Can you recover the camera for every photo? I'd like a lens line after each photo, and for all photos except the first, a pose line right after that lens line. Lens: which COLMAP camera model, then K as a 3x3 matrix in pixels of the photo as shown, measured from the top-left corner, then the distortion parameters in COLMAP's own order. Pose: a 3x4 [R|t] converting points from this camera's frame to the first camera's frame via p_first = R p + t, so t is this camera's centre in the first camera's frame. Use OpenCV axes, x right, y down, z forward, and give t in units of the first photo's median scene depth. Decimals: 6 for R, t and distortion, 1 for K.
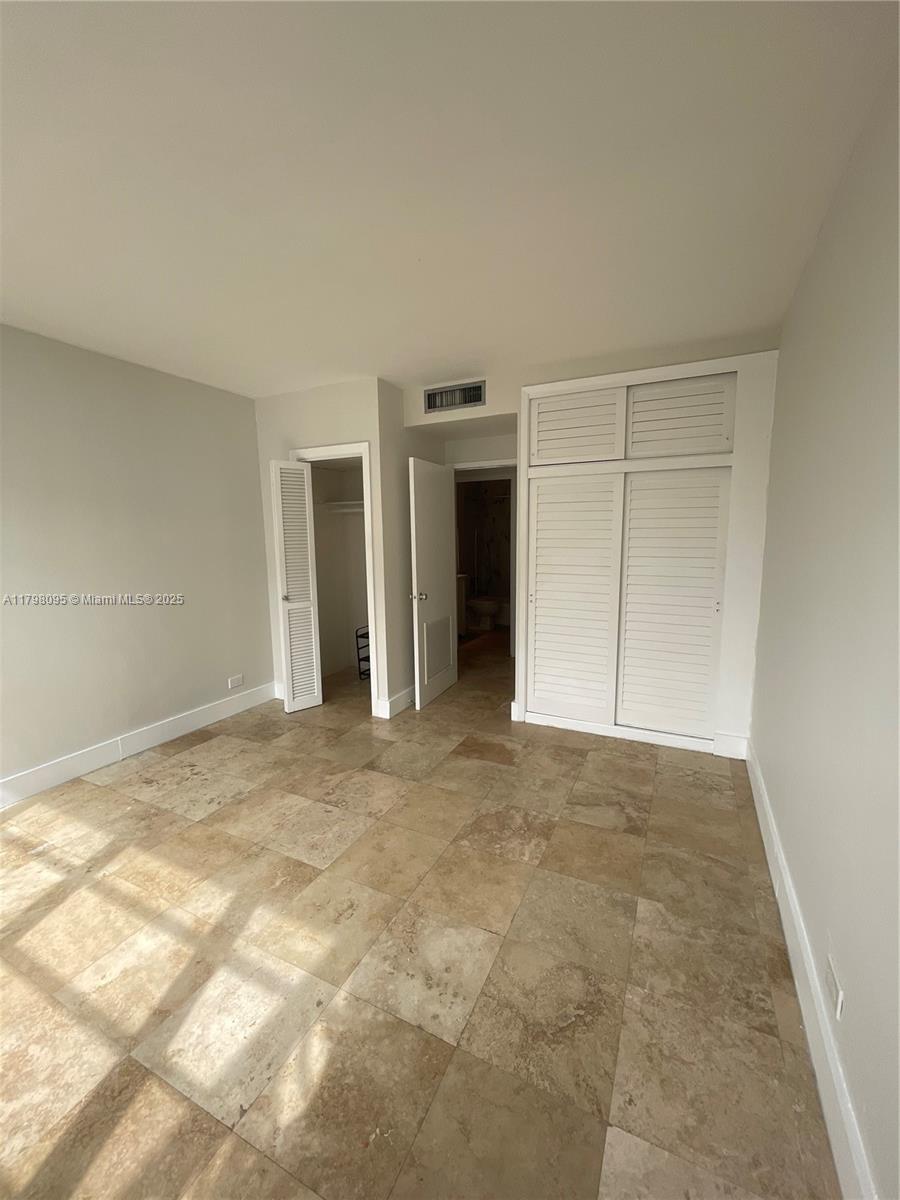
lens RADIAL K [[485.8, 0, 450.4], [0, 485.8, 600.3], [0, 0, 1]] dist [-0.003470, 0.000745]
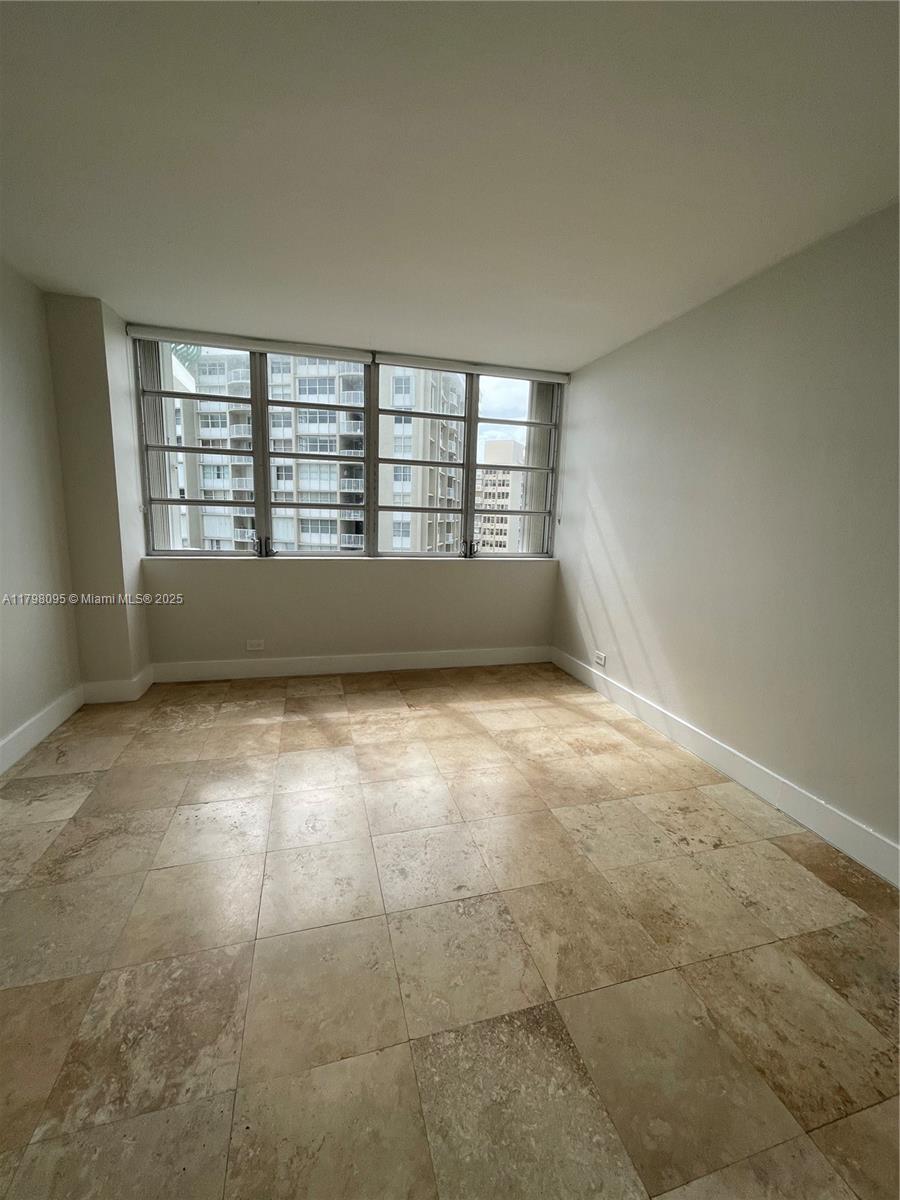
lens RADIAL K [[485.8, 0, 449.6], [0, 485.8, 597.0], [0, 0, 1]] dist [-0.003470, 0.000745]
pose [[-0.747942, 0.104975, -0.655411, 0.162289], [-0.112587, 0.953043, 0.281129, -0.147528], [0.654146, 0.284059, -0.701002, 1.285153]]
